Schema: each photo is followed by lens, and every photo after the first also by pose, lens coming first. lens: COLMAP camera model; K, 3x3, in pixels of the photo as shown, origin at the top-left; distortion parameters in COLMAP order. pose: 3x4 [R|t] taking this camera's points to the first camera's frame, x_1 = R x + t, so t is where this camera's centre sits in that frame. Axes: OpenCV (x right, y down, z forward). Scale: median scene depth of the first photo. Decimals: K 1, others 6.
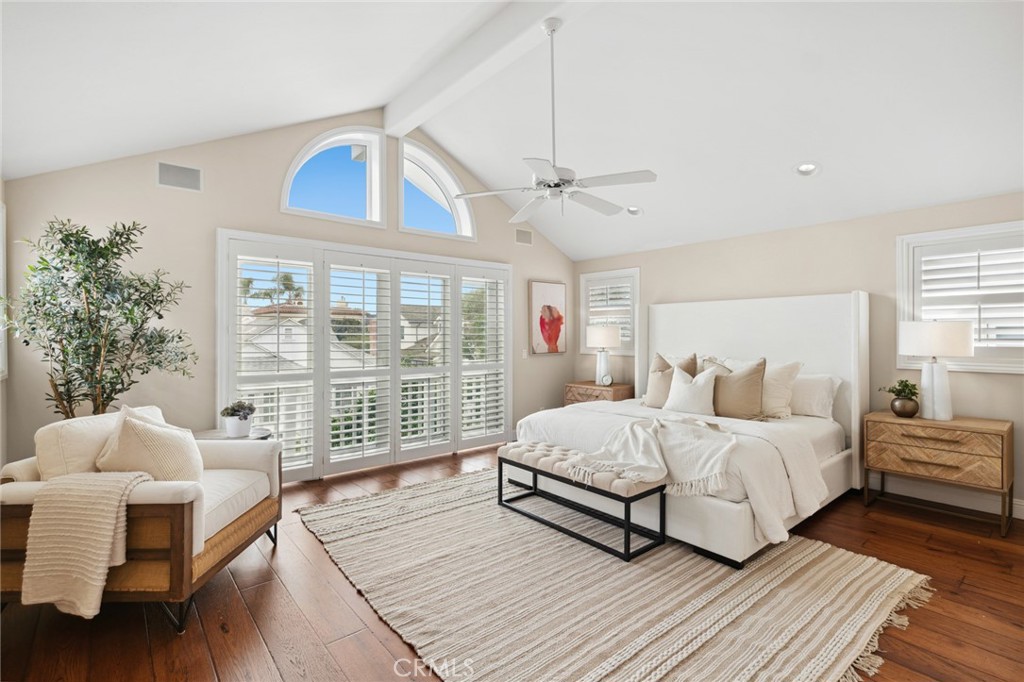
lens RADIAL K [[478.9, 0, 512.0], [0, 478.9, 341.0], [0, 0, 1]] dist [-0.001491, -0.000622]
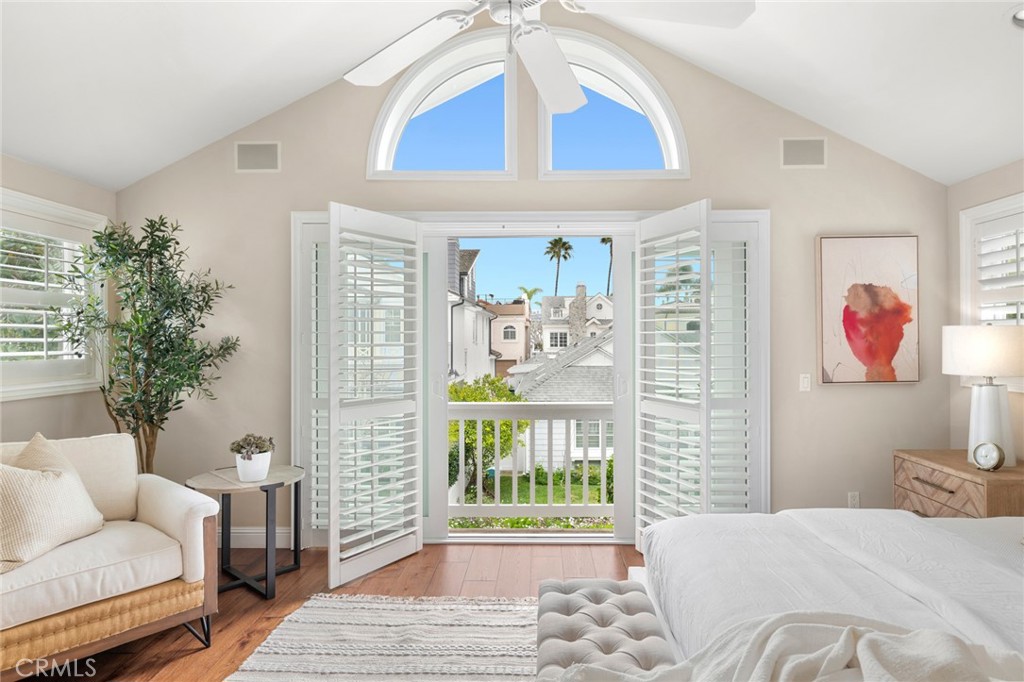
lens RADIAL K [[627.6, 0, 513.3], [0, 627.6, 331.5], [0, 0, 1]] dist [0.021709, 0.001059]
pose [[0.759143, -0.002515, -0.650919, 0.224397], [-0.006850, 0.999906, -0.011853, -0.016355], [0.650888, 0.013457, 0.759055, 0.283789]]
